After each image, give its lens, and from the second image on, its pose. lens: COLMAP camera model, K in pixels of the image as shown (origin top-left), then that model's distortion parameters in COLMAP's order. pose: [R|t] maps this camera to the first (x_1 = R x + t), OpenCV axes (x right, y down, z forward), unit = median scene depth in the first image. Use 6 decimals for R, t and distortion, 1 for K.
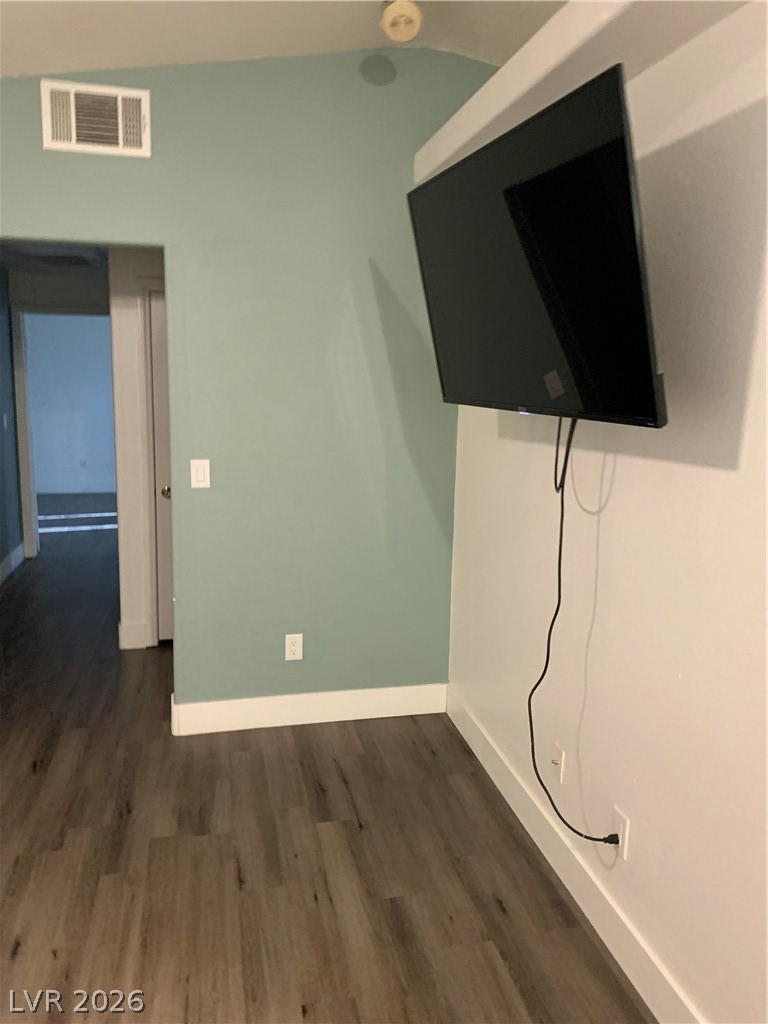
lens RADIAL K [[784.8, 0, 384.1], [0, 784.8, 503.3], [0, 0, 1]] dist [0.003624, -0.009989]
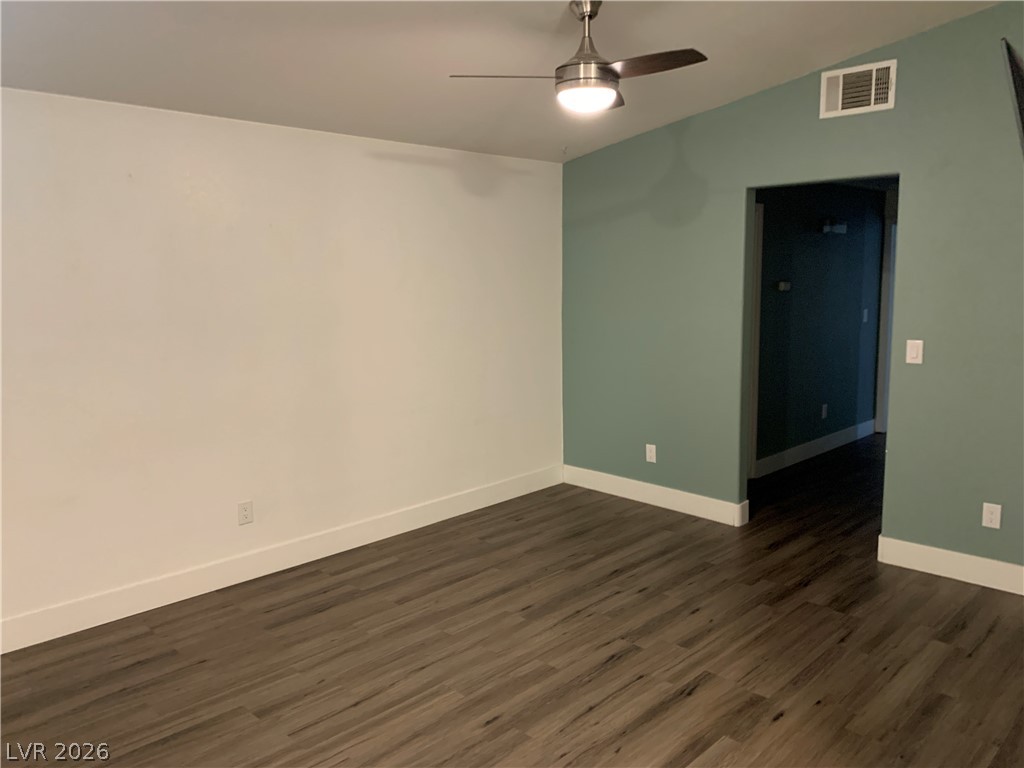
lens RADIAL K [[784.8, 0, 513.2], [0, 784.8, 385.4], [0, 0, 1]] dist [0.003624, -0.009989]
pose [[0.538834, 0.096109, -0.836912, 0.524665], [-0.119900, 0.992106, 0.036736, 0.051134], [0.833836, 0.080551, 0.546104, -0.223546]]
